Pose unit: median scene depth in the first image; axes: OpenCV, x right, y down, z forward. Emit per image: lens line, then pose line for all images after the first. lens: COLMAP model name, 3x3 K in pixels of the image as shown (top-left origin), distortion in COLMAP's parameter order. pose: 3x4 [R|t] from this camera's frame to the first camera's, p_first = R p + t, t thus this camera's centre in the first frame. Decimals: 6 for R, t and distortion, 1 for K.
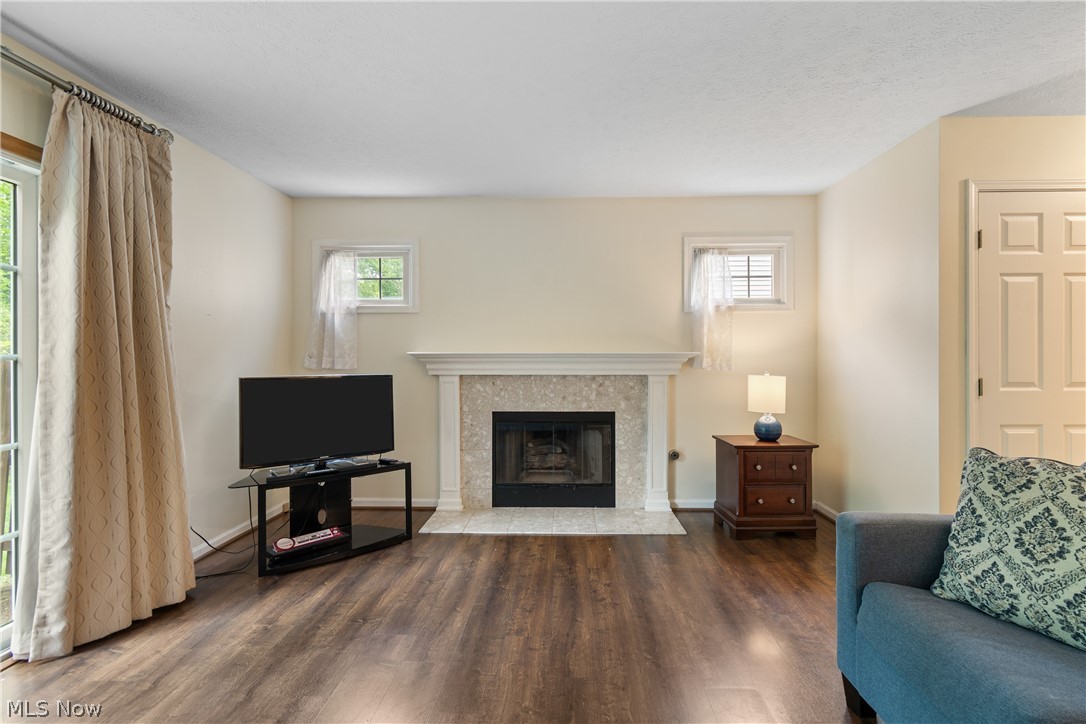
lens RADIAL K [[499.8, 0, 571.6], [0, 499.8, 356.2], [0, 0, 1]] dist [0.010700, -0.004279]
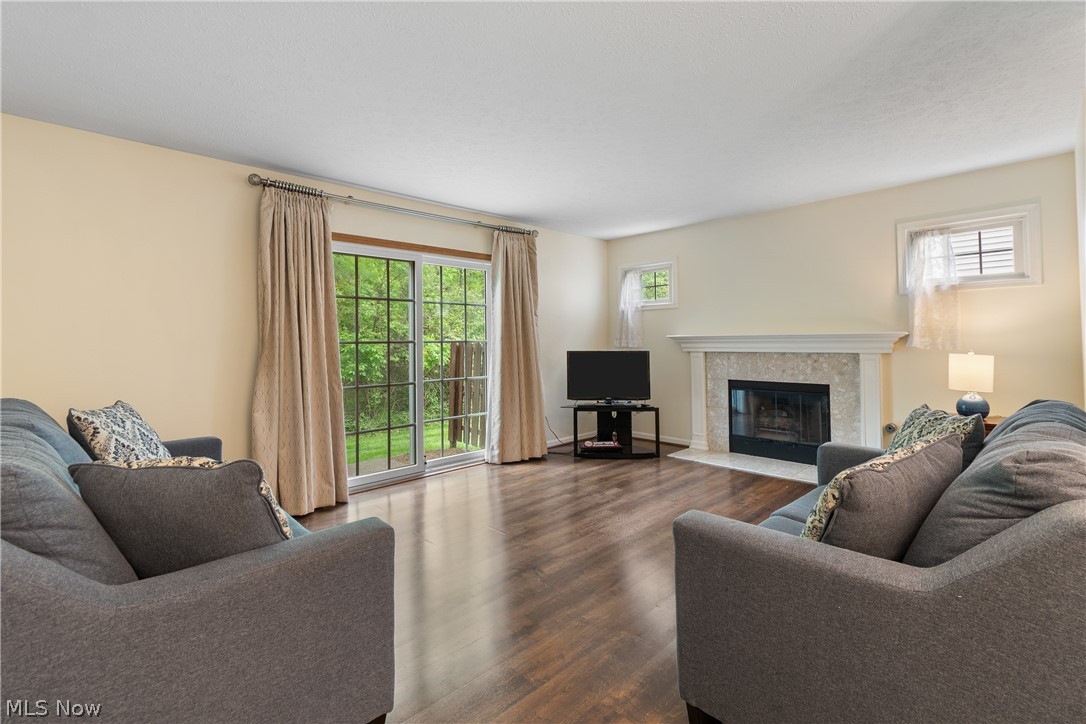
lens RADIAL K [[499.8, 0, 560.9], [0, 499.8, 332.3], [0, 0, 1]] dist [0.010700, -0.004279]
pose [[0.723867, -0.018350, -0.689695, 0.452546], [0.011118, 0.999827, -0.014932, 0.000584], [0.689850, 0.003141, 0.723946, -0.276046]]
